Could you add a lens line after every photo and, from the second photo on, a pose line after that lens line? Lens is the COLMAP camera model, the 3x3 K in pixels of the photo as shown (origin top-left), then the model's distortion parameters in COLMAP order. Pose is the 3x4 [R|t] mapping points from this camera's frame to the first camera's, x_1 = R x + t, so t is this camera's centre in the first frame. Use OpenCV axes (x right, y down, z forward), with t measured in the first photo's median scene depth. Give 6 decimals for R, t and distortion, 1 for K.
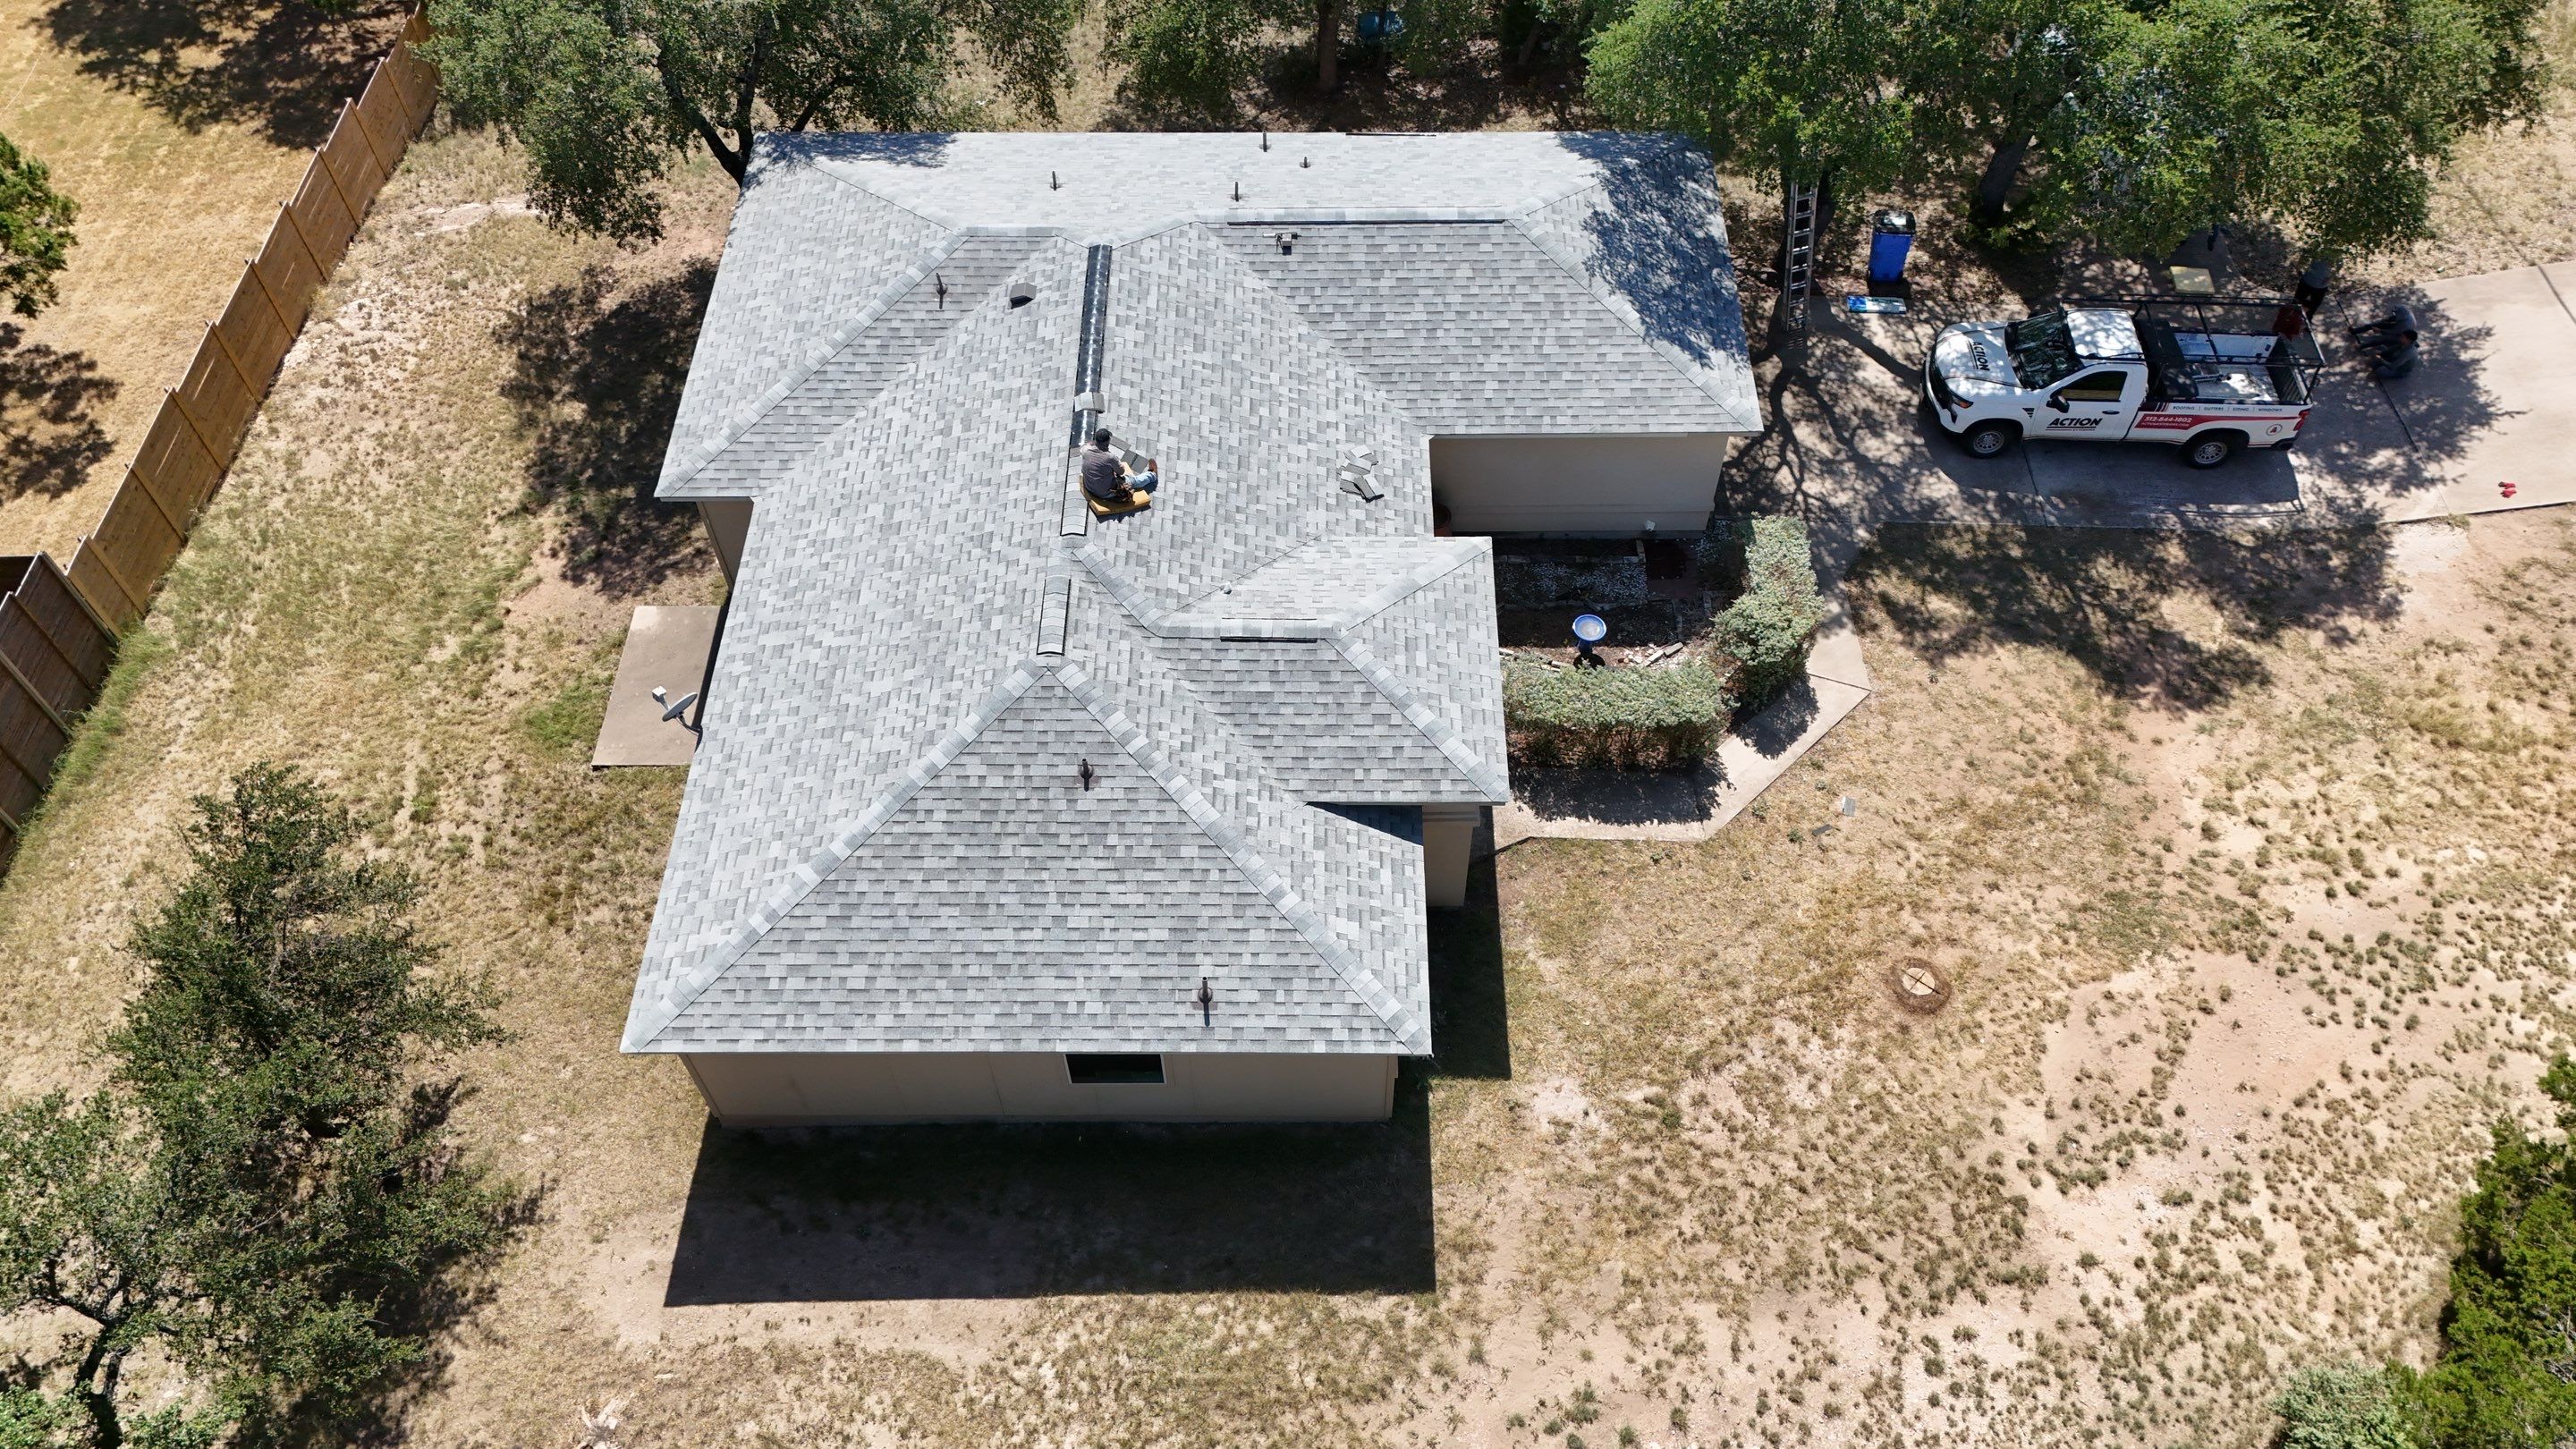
lens RADIAL K [[1903.4, 0, 1285.0], [0, 1903.4, 715.9], [0, 0, 1]] dist [0.065550, -0.055272]
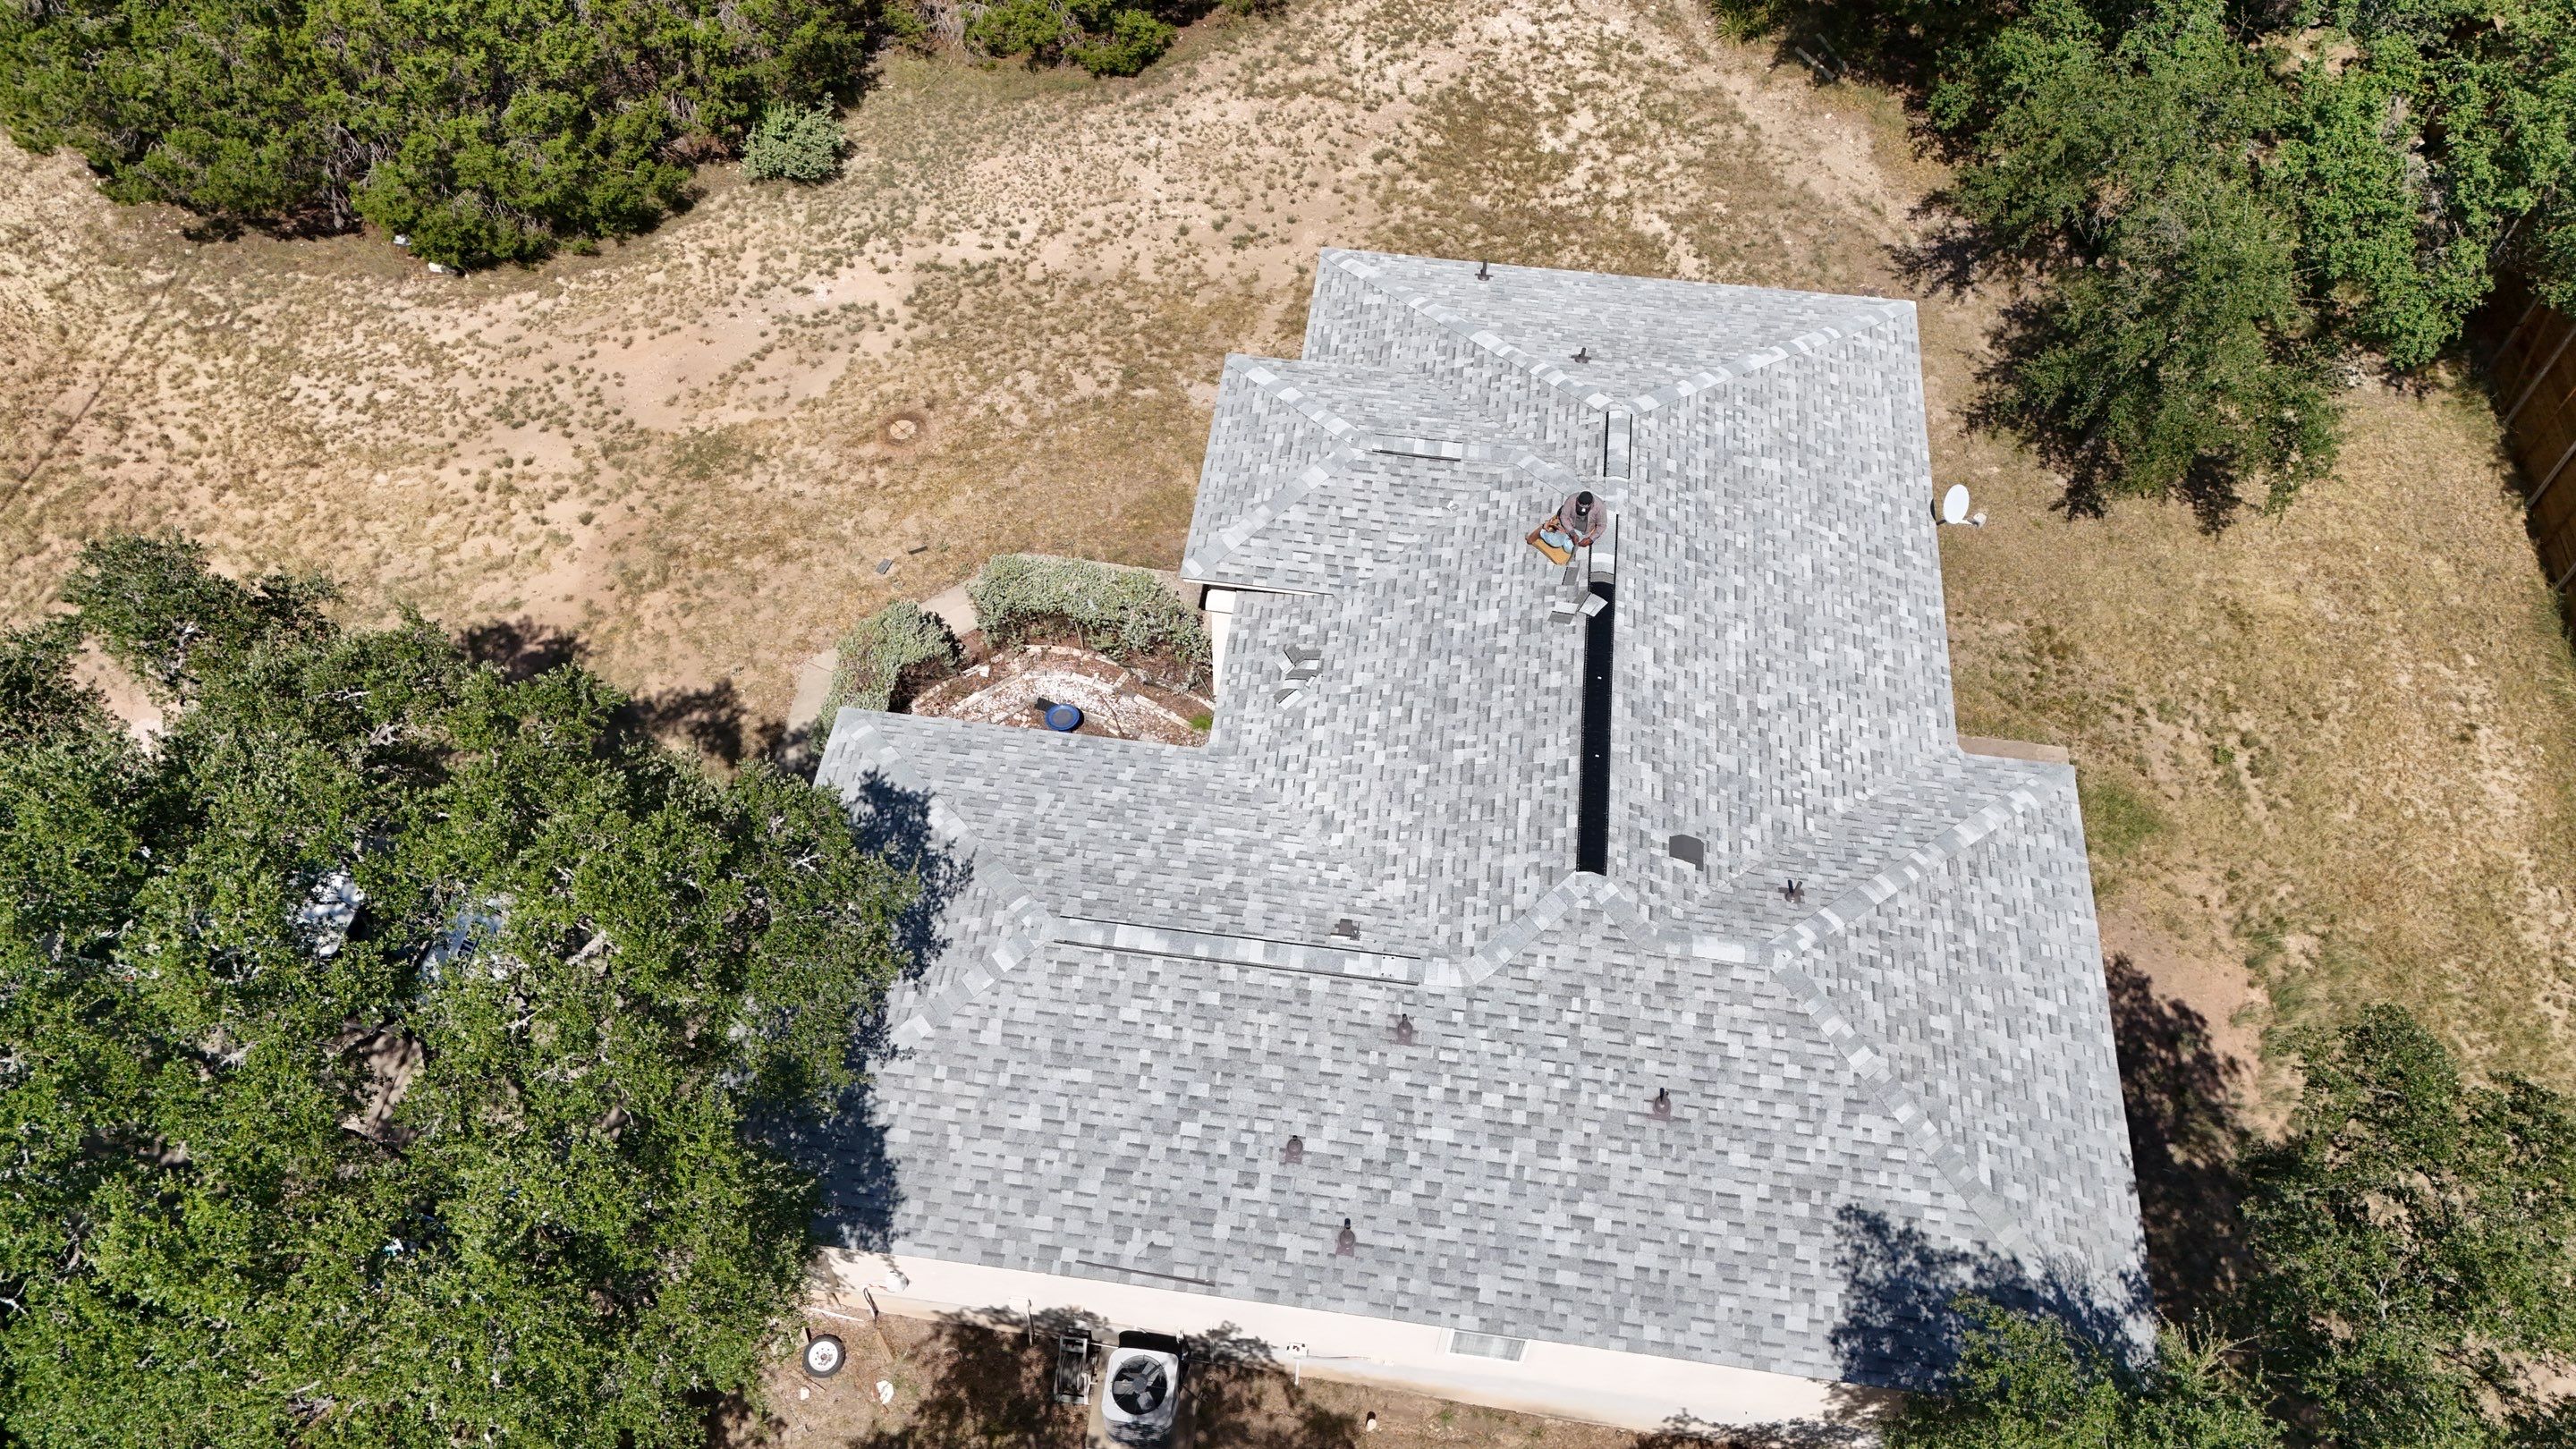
lens RADIAL K [[1903.4, 0, 1283.0], [0, 1903.4, 717.7], [0, 0, 1]] dist [0.065550, -0.055272]
pose [[-0.992990, -0.096552, 0.068187, -0.019076], [0.092621, -0.277161, 0.956349, -1.023787], [-0.073439, 0.955960, 0.284161, 0.761263]]
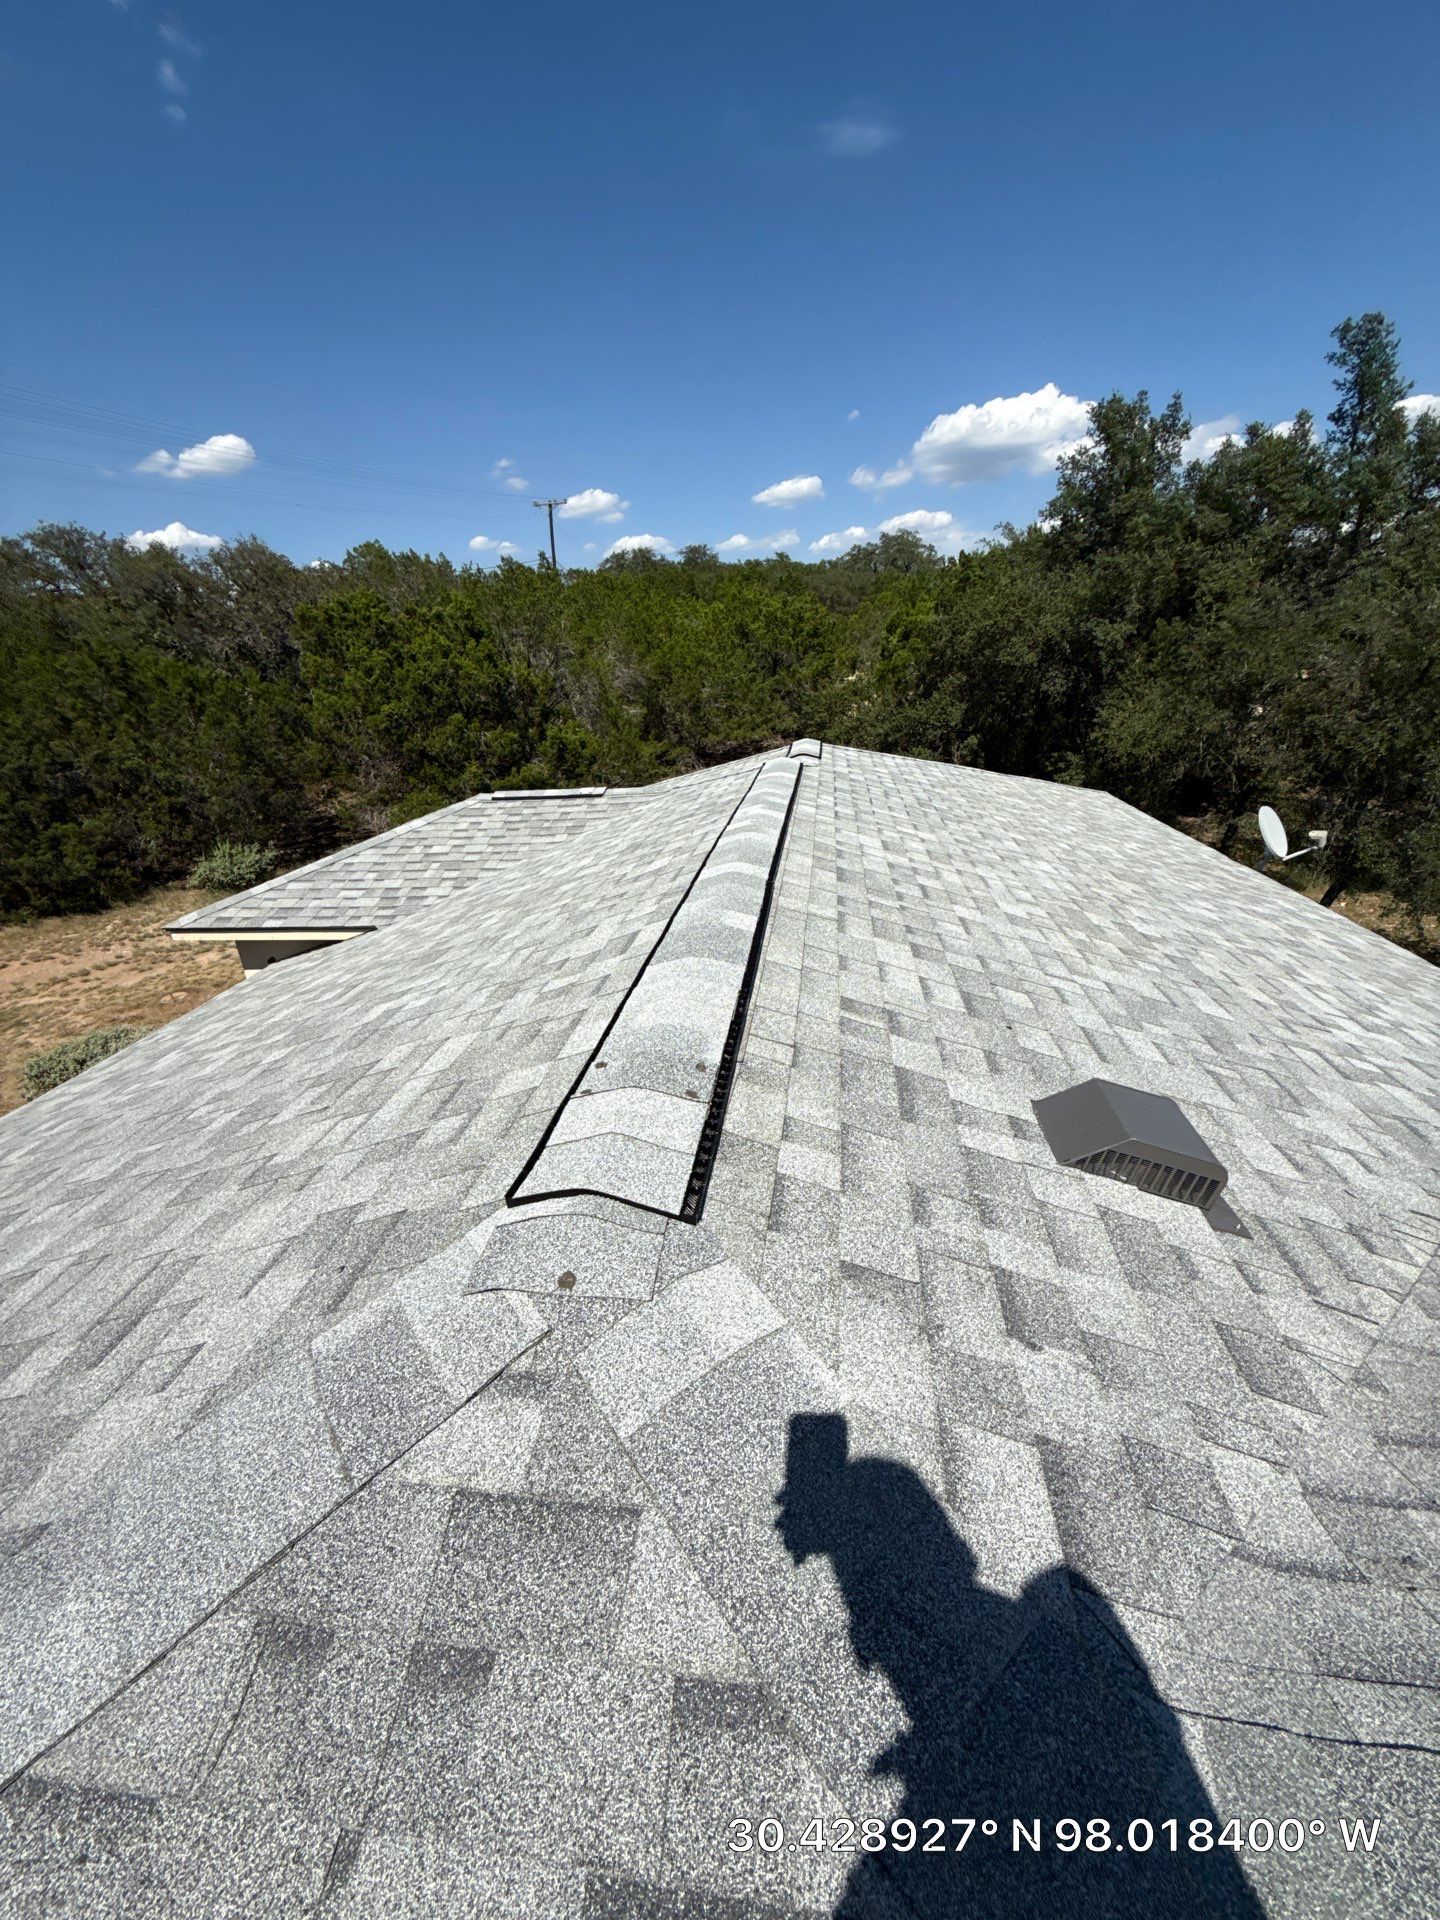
lens RADIAL K [[762.9, 0, 721.2], [0, 762.9, 962.0], [0, 0, 1]] dist [0.000788, -0.000053]
pose [[-0.990140, 0.017486, 0.138985, -0.115252], [0.138843, 0.254110, 0.957158, -0.305700], [-0.018581, 0.967017, -0.254033, 1.041874]]
